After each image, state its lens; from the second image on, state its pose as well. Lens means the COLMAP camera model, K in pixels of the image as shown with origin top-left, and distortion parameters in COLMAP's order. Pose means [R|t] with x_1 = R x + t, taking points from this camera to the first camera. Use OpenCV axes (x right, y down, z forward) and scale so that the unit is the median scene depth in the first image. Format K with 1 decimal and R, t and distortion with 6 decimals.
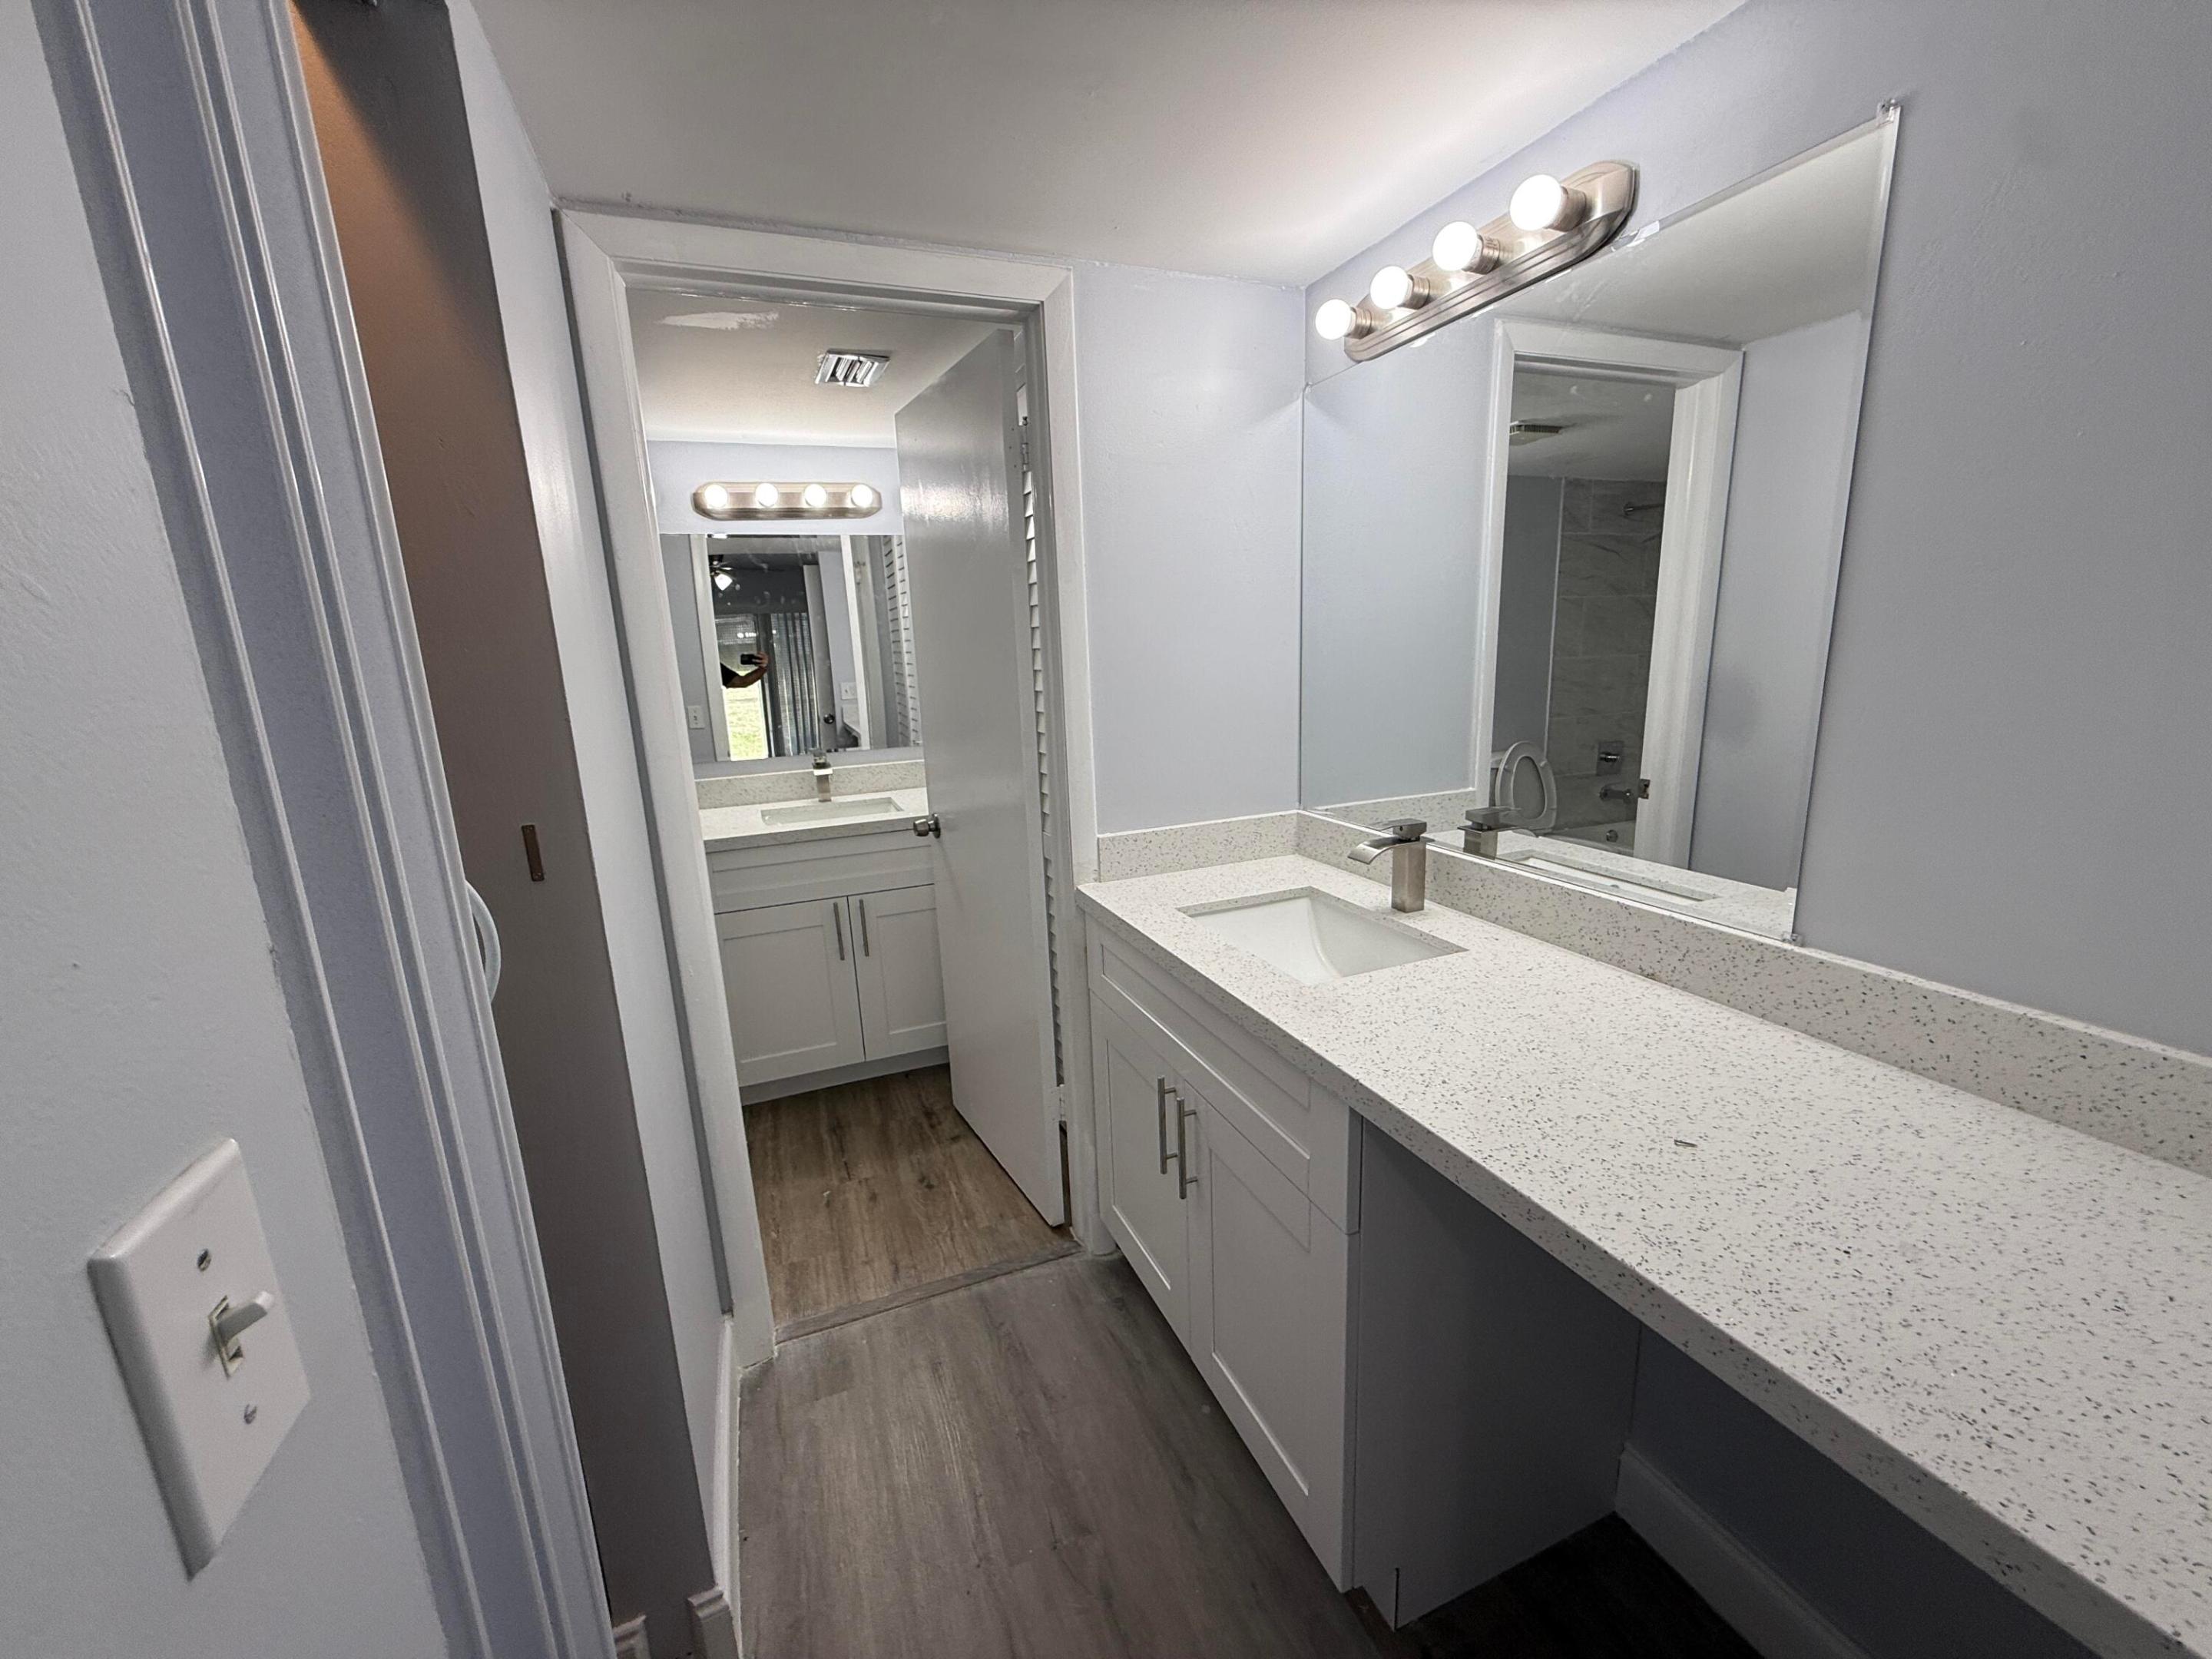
lens RADIAL K [[880.5, 0, 1106.2], [0, 880.5, 824.8], [0, 0, 1]] dist [0.001366, -0.000065]
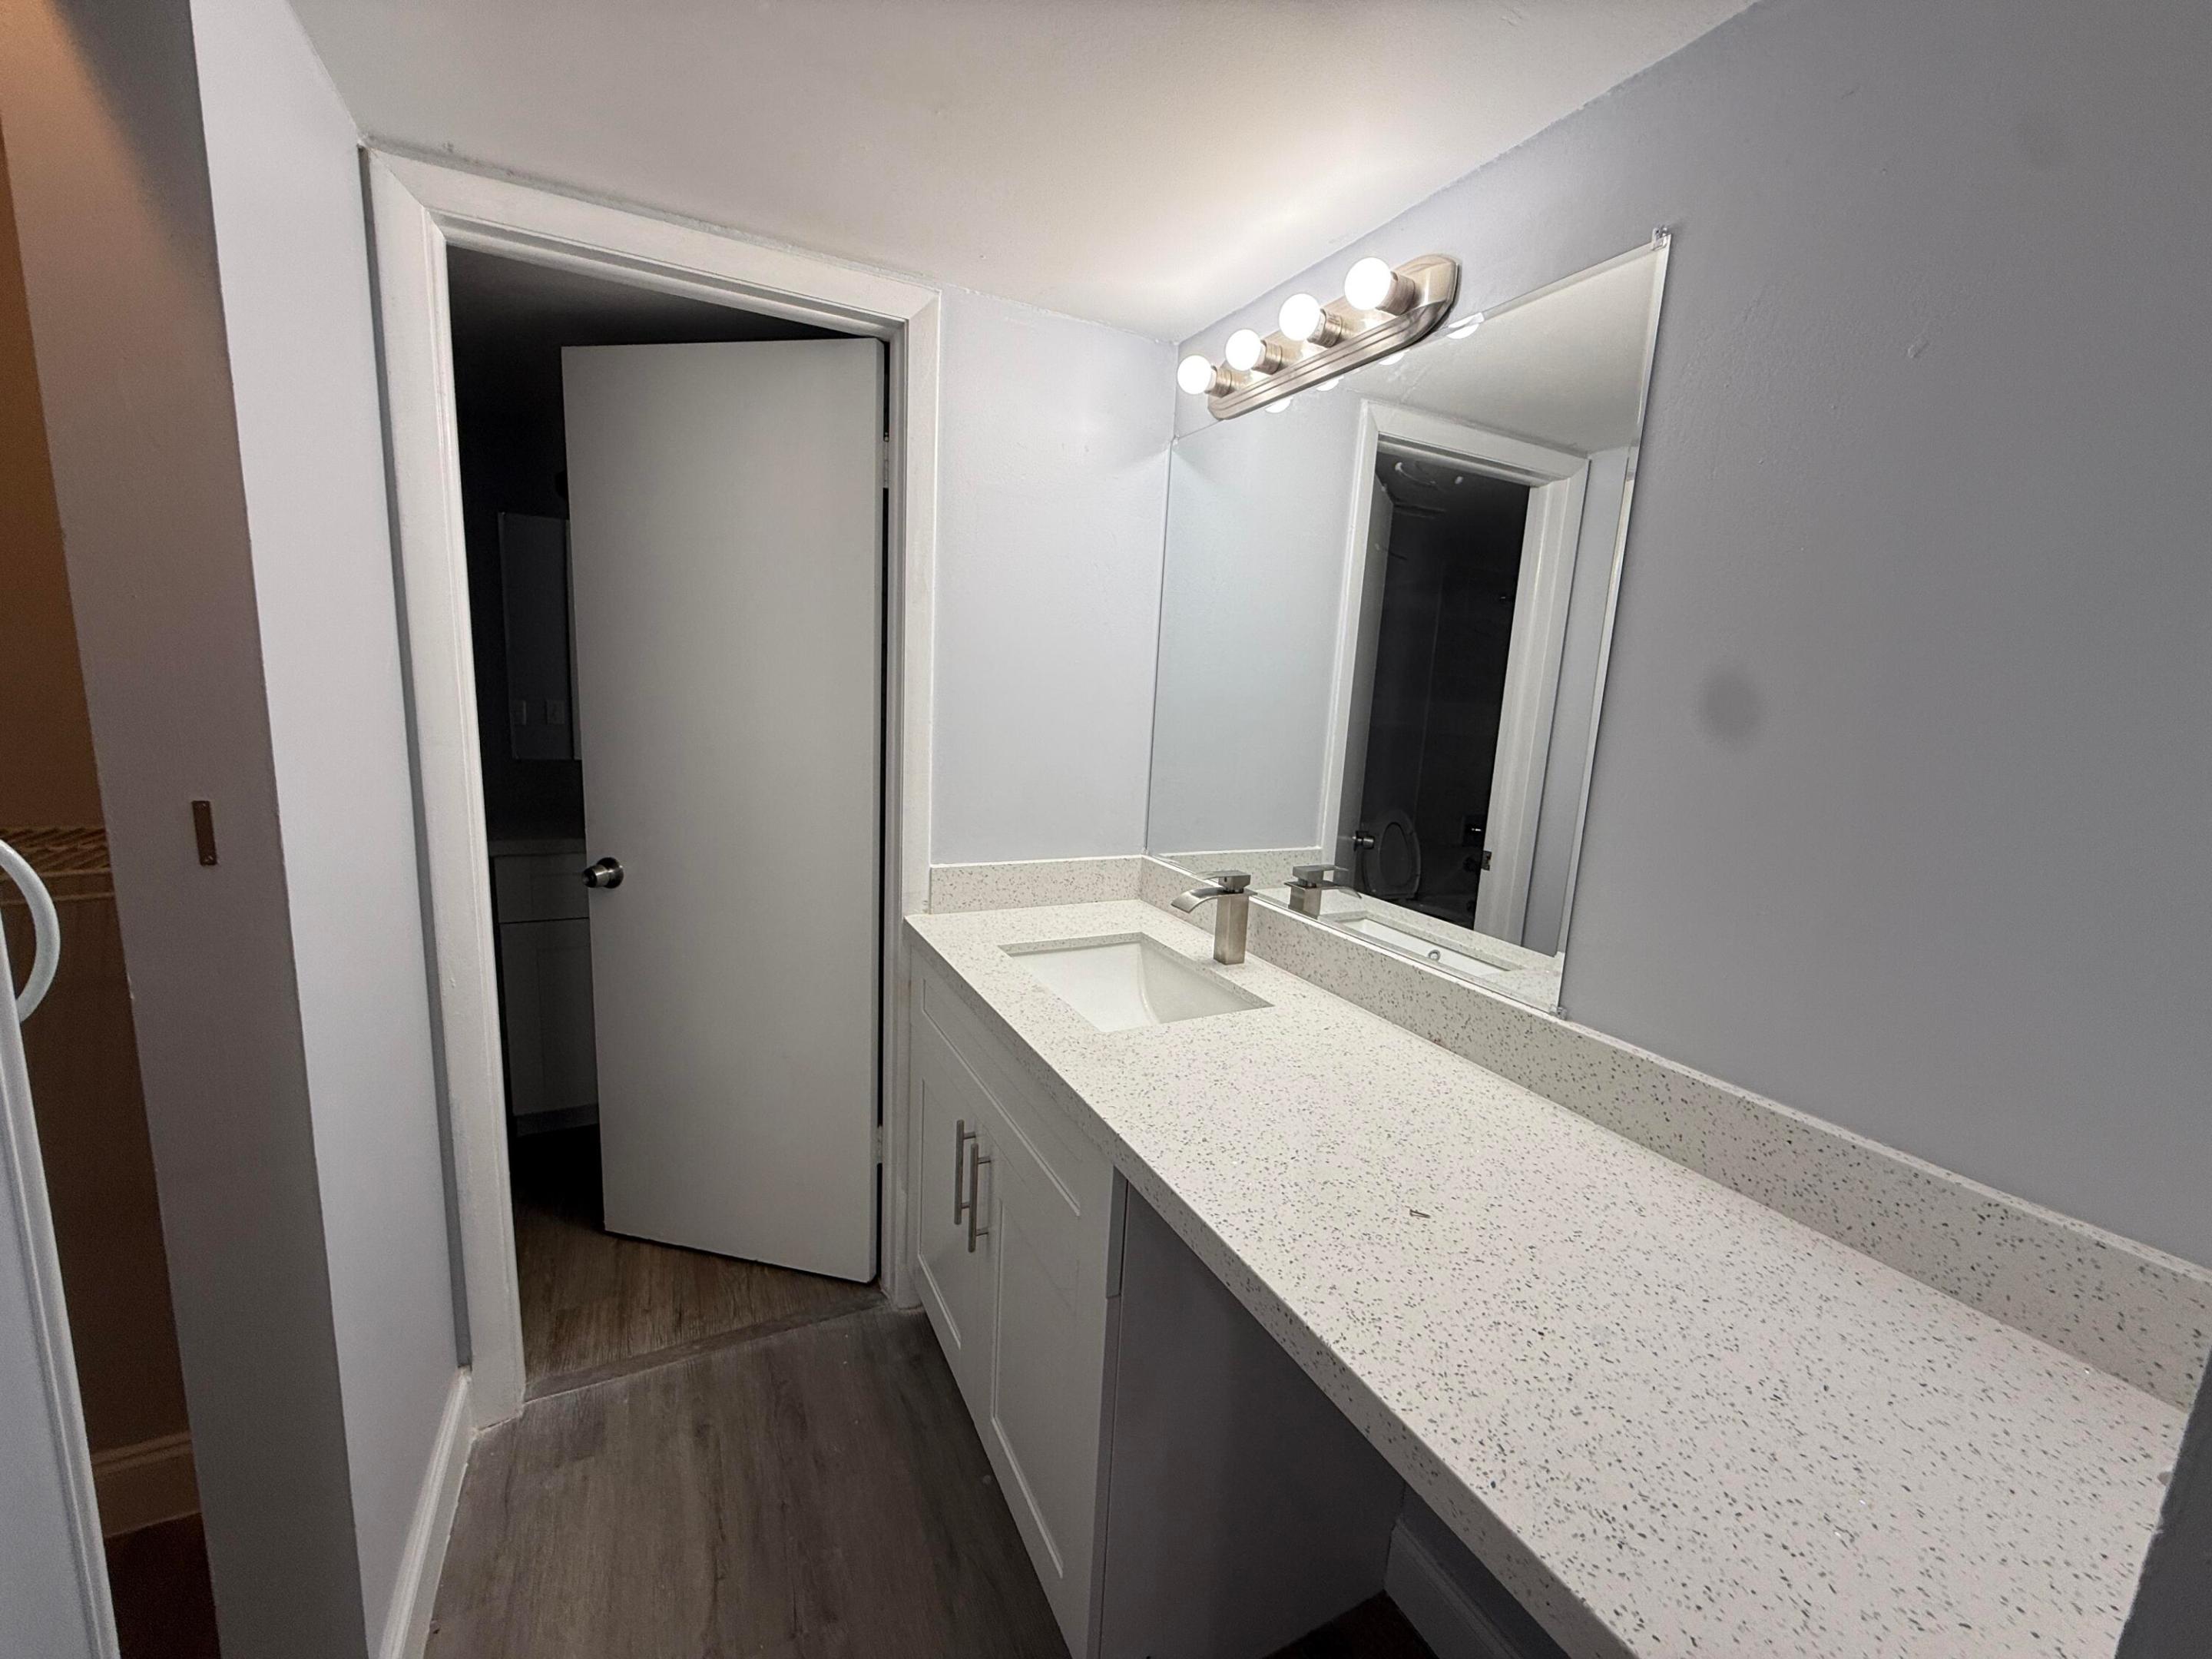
lens RADIAL K [[880.5, 0, 1101.8], [0, 880.5, 825.1], [0, 0, 1]] dist [0.001366, -0.000065]
pose [[0.992042, 0.077120, 0.099522, 0.109740], [-0.072691, 0.996228, -0.047395, 0.000382], [-0.102802, 0.039784, 0.993906, 0.025099]]
